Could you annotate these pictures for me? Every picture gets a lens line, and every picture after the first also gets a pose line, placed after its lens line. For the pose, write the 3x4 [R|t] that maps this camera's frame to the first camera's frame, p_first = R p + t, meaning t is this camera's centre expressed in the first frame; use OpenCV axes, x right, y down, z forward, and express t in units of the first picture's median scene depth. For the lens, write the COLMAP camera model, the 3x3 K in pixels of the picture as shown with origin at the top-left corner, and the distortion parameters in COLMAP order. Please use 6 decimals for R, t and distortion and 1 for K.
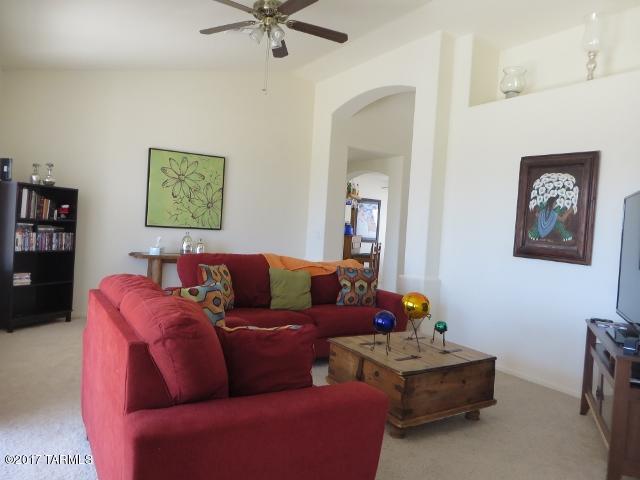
lens RADIAL K [[482.5, 0, 318.9], [0, 482.5, 237.0], [0, 0, 1]] dist [-0.008932, 0.000436]
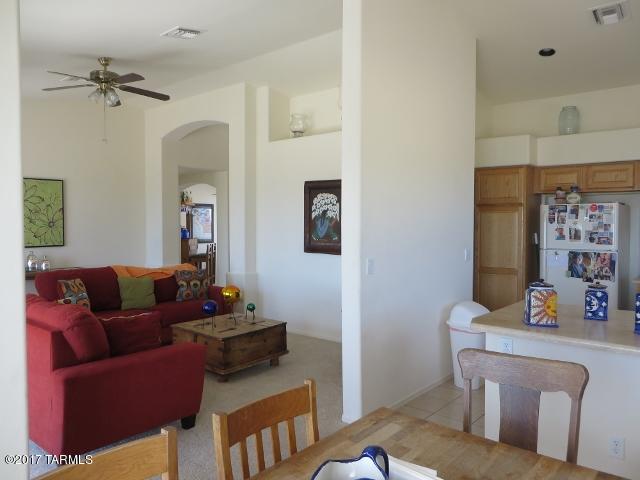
lens RADIAL K [[482.5, 0, 318.9], [0, 482.5, 237.0], [0, 0, 1]] dist [-0.008932, 0.000436]
pose [[0.945626, -0.071178, 0.317372, 0.000822], [0.066307, 0.997457, 0.026137, -0.040428], [-0.318425, -0.003672, 0.947941, -0.368480]]
